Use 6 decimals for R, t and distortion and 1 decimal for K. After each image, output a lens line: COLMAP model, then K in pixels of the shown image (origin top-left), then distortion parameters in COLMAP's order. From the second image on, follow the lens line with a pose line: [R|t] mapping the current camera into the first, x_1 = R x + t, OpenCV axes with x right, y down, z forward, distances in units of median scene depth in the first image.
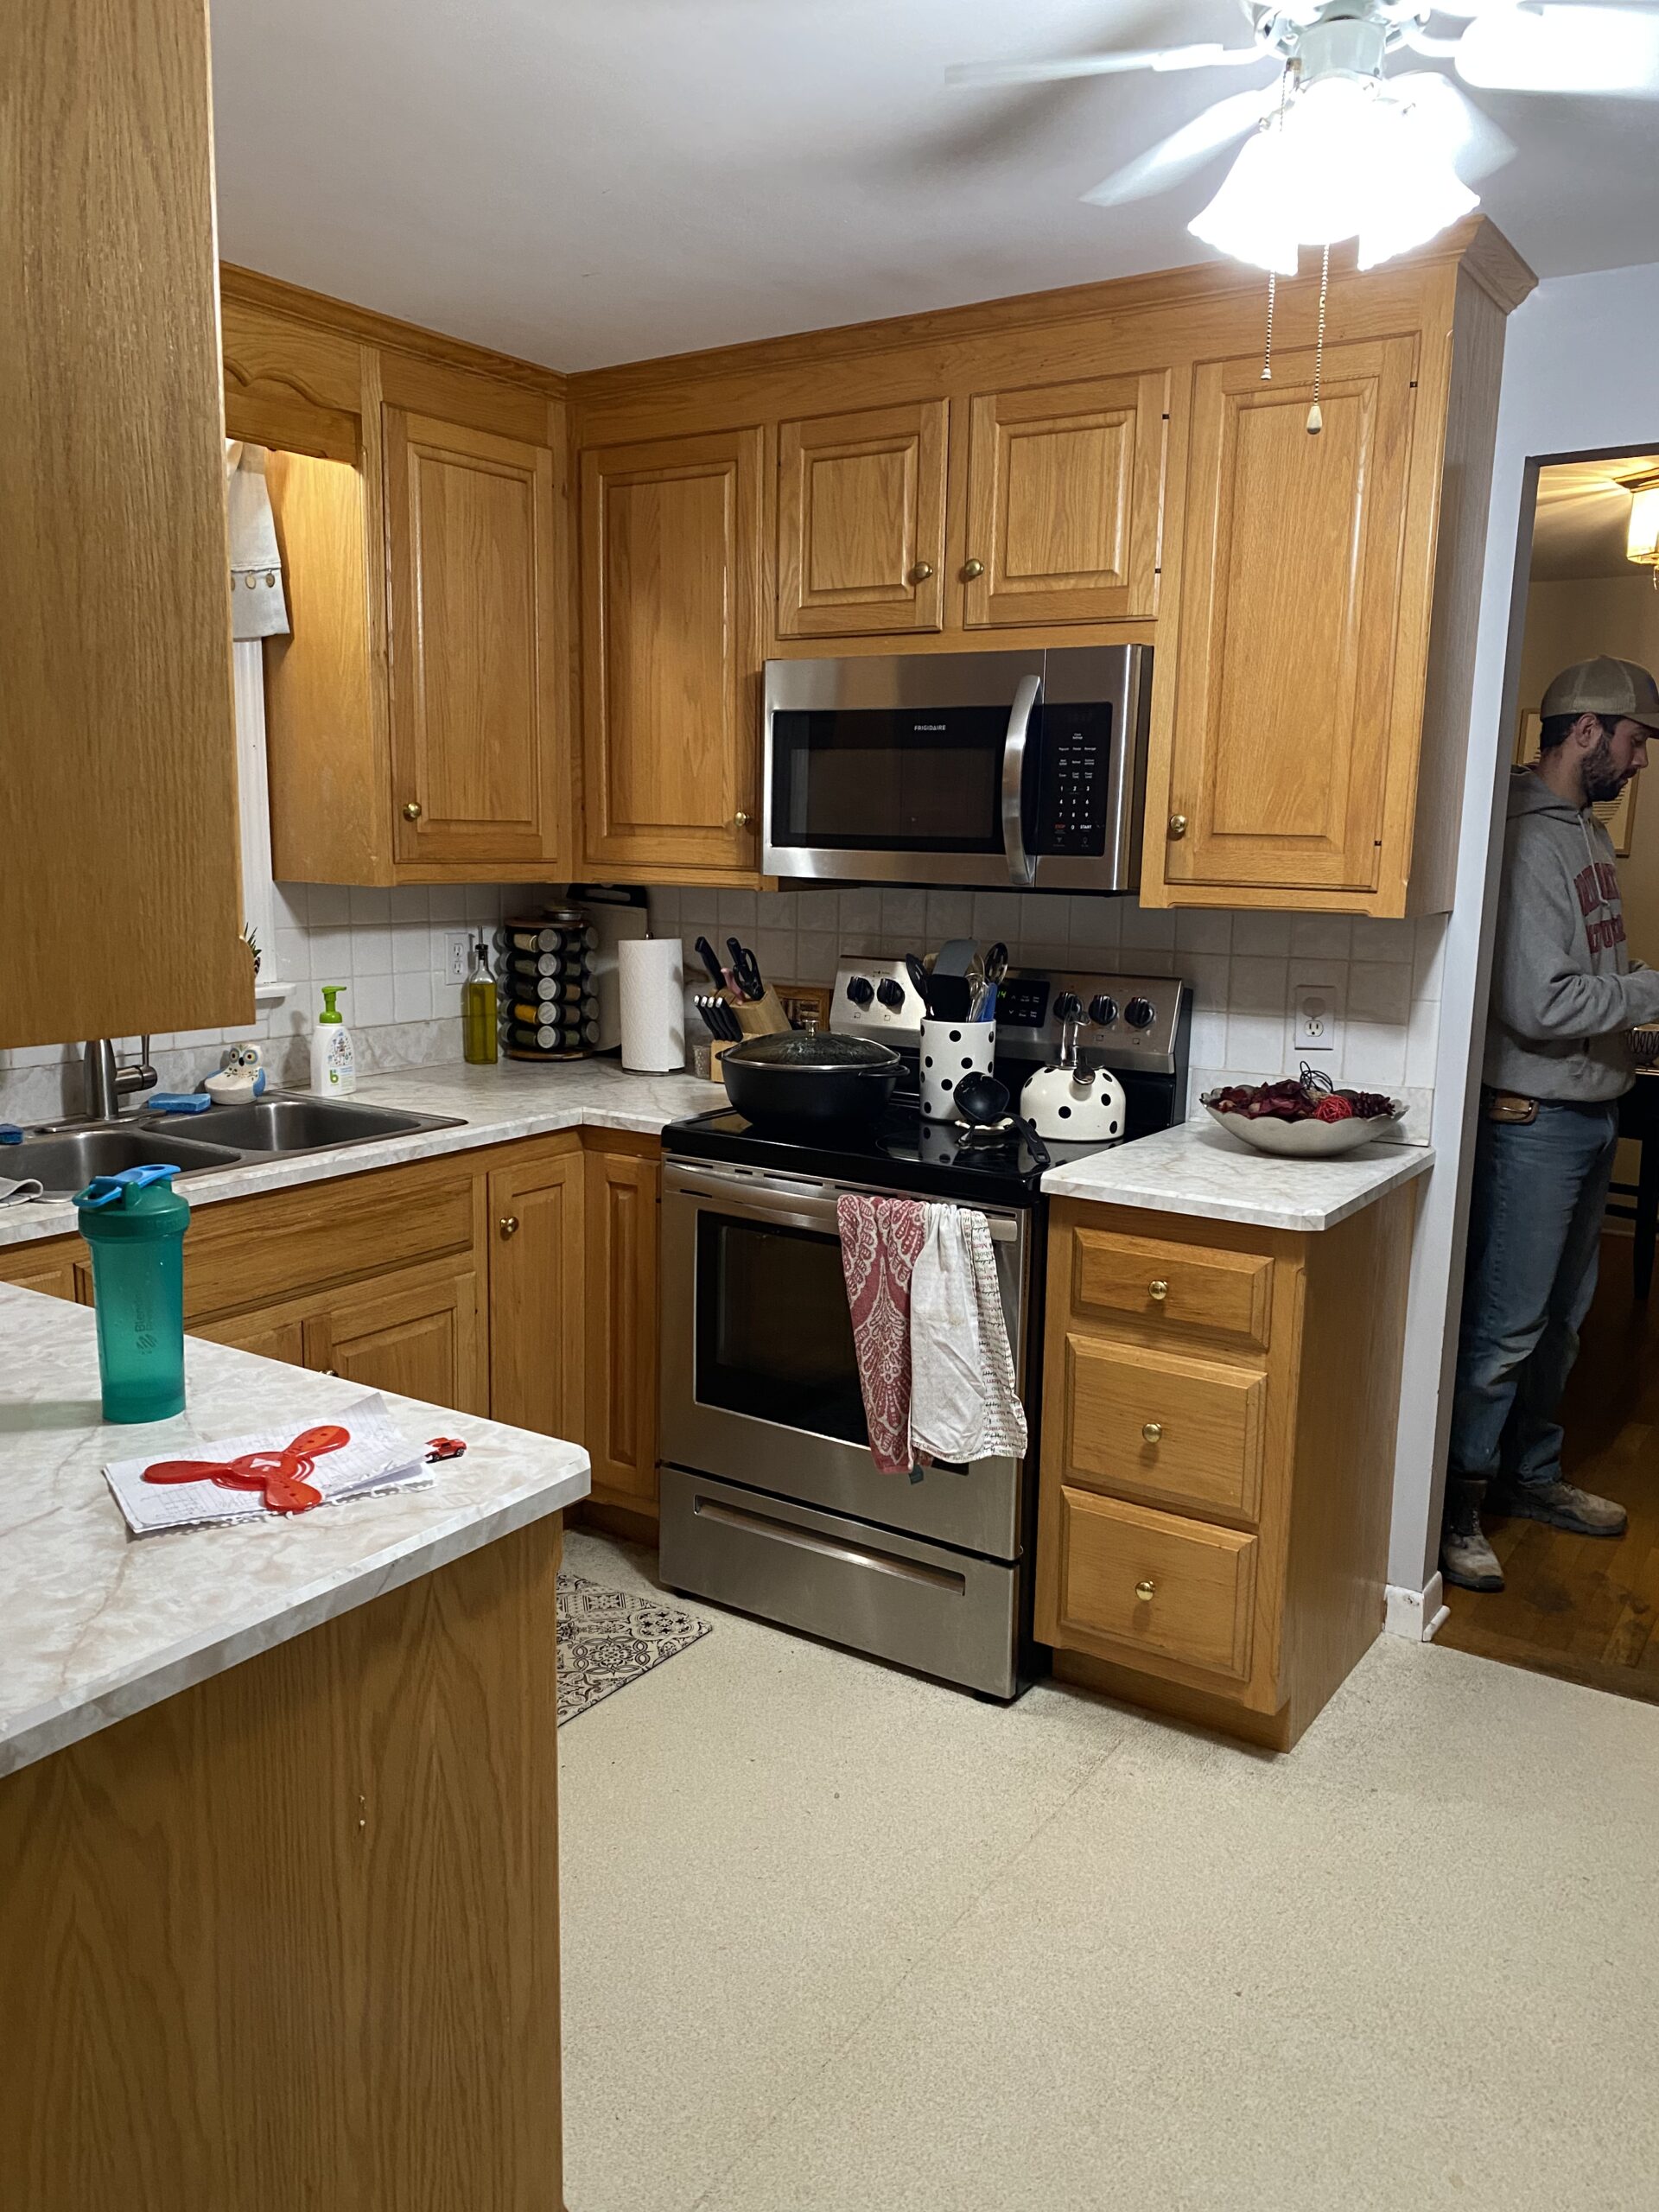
lens RADIAL K [[1673.4, 0, 829.5], [0, 1673.4, 1106.0], [0, 0, 1]] dist [0.162255, -0.490998]
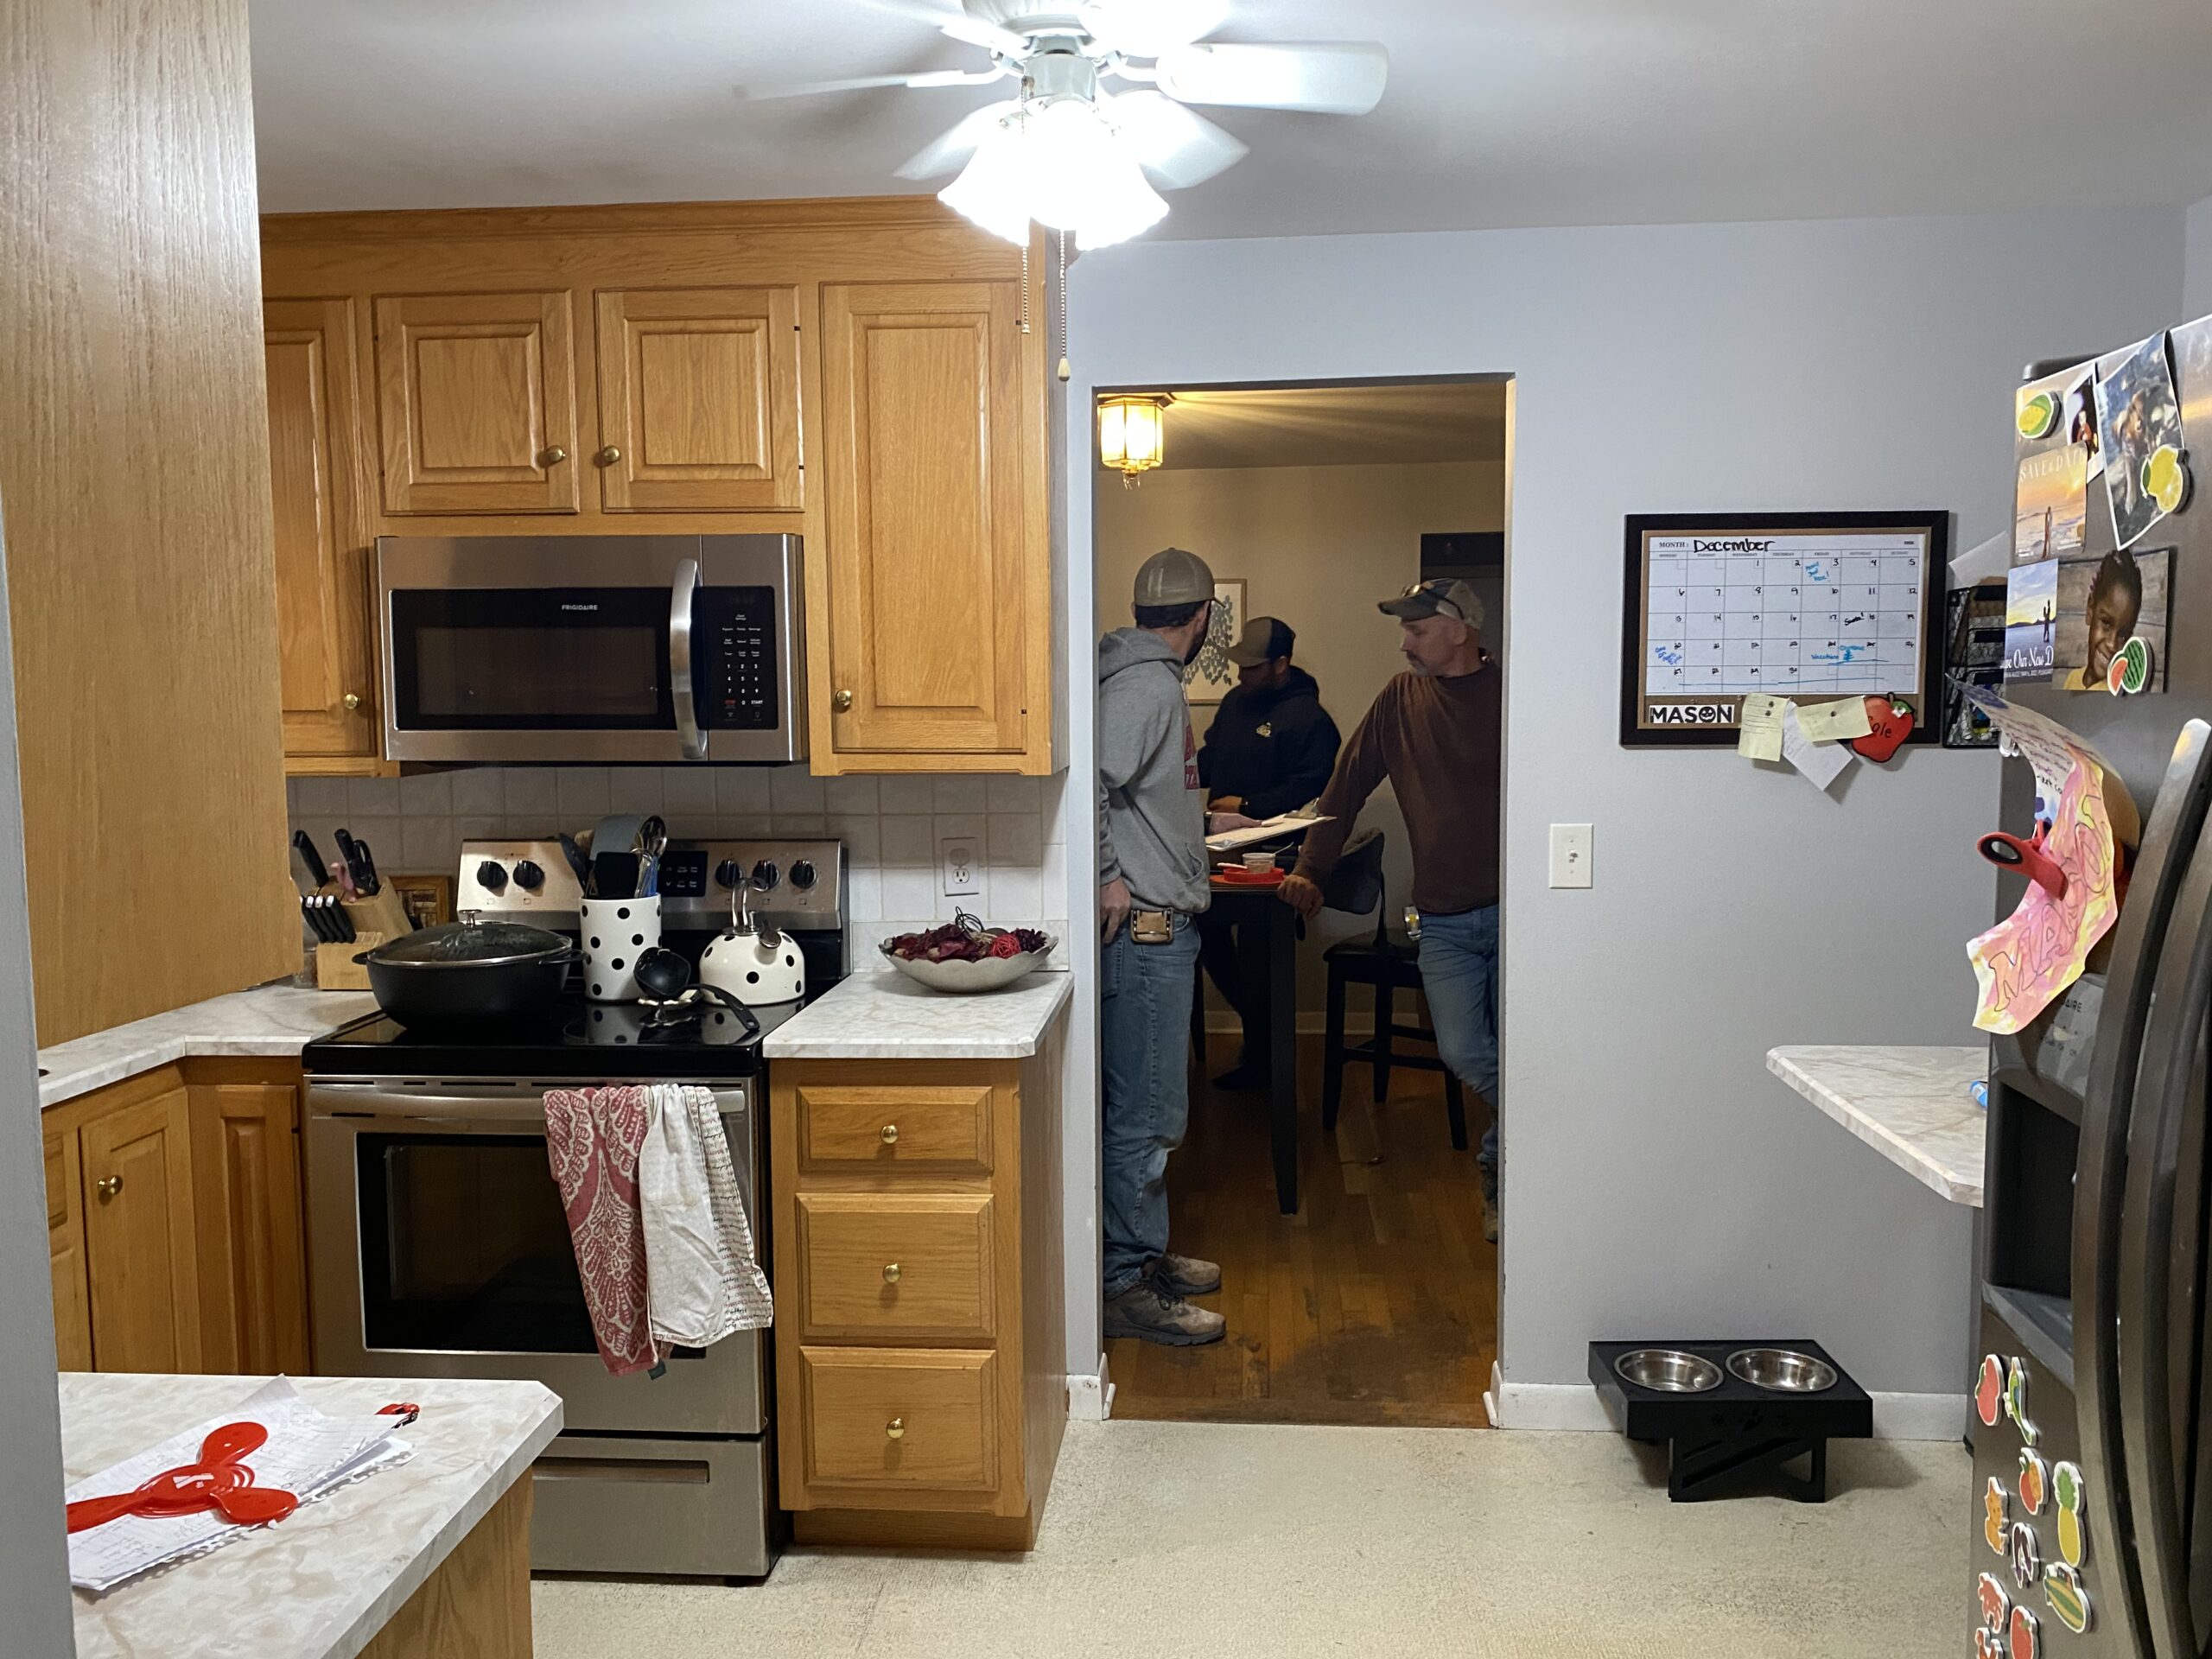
lens RADIAL K [[1703.2, 0, 1109.4], [0, 1703.2, 787.0], [0, 0, 1]] dist [0.048809, -0.108105]
pose [[0.861089, -0.057503, 0.505192, -0.198788], [0.106512, 0.991939, -0.068640, -0.017569], [-0.497173, 0.112914, 0.860273, -0.013113]]
